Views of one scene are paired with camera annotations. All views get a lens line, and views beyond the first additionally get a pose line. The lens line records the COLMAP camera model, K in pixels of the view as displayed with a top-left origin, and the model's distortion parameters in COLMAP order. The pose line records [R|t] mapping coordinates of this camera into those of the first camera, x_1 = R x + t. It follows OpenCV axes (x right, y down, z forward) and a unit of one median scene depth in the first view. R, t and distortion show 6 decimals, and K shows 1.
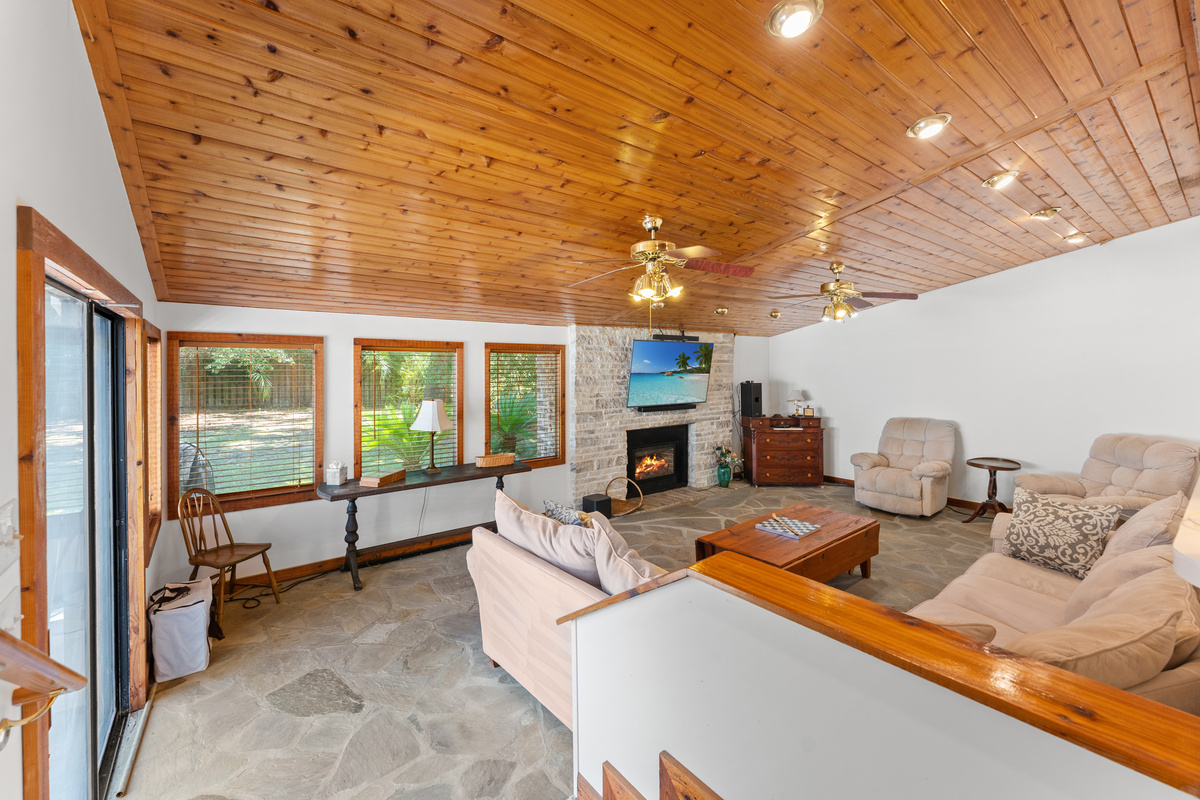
lens RADIAL K [[503.7, 0, 598.0], [0, 503.7, 358.7], [0, 0, 1]] dist [-0.001106, -0.000313]
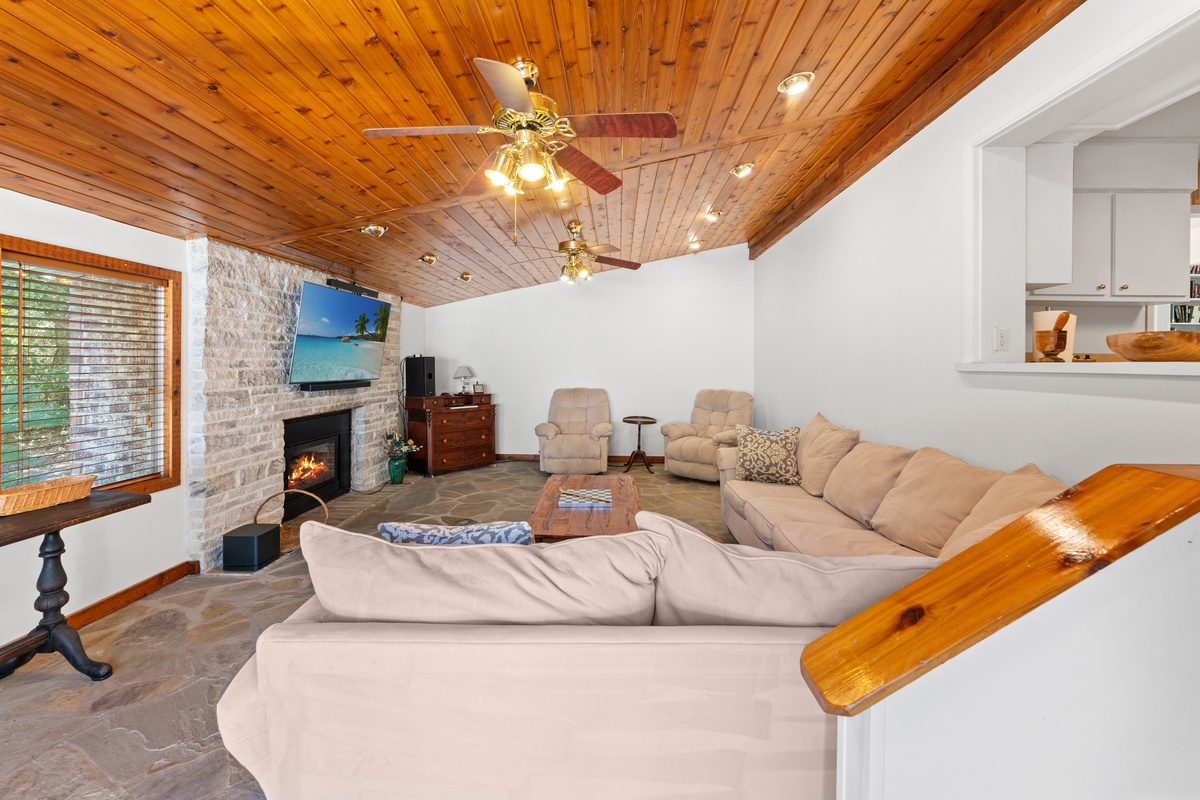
lens RADIAL K [[501.6, 0, 608.6], [0, 501.6, 363.0], [0, 0, 1]] dist [-0.000116, 0.000005]
pose [[0.637195, 0.005563, 0.770683, -0.178313], [-0.016291, 0.999848, 0.006252, 0.058014], [-0.770531, -0.016539, 0.637188, 0.261792]]
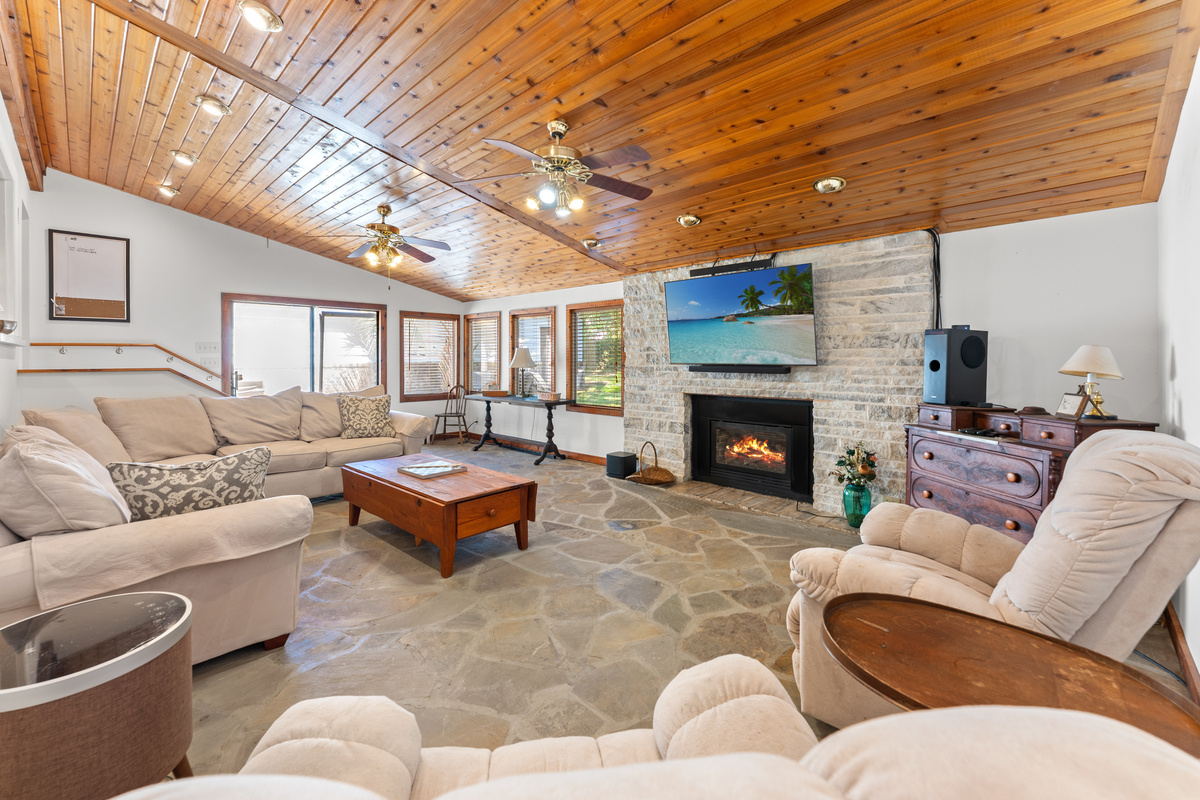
lens RADIAL K [[503.7, 0, 598.0], [0, 503.7, 358.7], [0, 0, 1]] dist [-0.001106, -0.000313]
pose [[0.139871, 0.002127, -0.990167, 0.857707], [0.011704, 0.999924, 0.003801, 0.082551], [0.990101, -0.012121, 0.139836, 0.752743]]
